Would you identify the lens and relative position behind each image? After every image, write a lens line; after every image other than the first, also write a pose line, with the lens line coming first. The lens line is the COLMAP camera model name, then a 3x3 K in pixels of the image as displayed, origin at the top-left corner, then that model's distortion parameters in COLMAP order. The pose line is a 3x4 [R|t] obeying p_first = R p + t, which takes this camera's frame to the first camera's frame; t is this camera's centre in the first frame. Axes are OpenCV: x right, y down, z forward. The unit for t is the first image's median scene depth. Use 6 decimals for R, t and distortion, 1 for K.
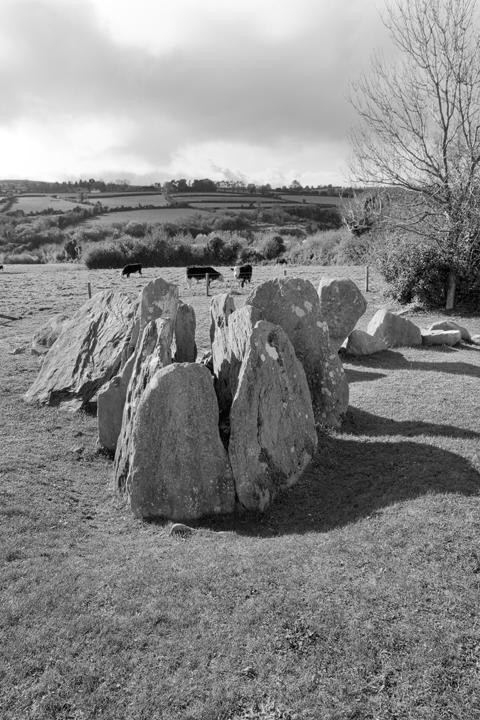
lens RADIAL K [[509.6, 0, 235.3], [0, 509.6, 363.0], [0, 0, 1]] dist [-0.110517, 0.080846]
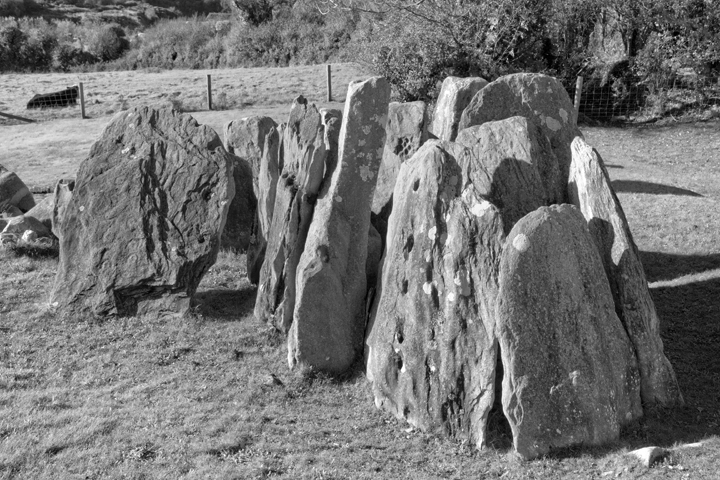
lens RADIAL K [[713.0, 0, 372.7], [0, 713.0, 225.5], [0, 0, 1]] dist [-0.069256, 0.102287]
pose [[0.900457, -0.103920, 0.422349, -0.401546], [0.092685, 0.994580, 0.047112, -0.022114], [-0.424955, -0.003277, 0.905208, 0.165394]]
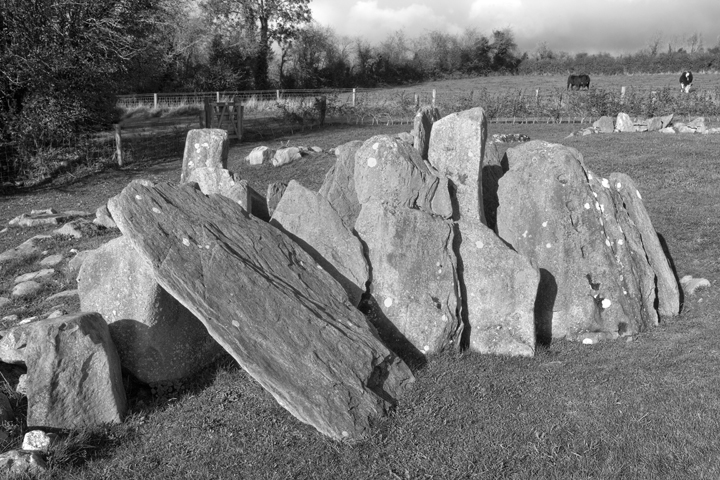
lens RADIAL K [[713.0, 0, 372.7], [0, 713.0, 225.5], [0, 0, 1]] dist [-0.069256, 0.102287]
pose [[-0.055138, -0.181210, 0.981898, -0.893196], [0.269692, 0.944139, 0.189386, -0.181575], [-0.961367, 0.275252, -0.003187, 0.894559]]
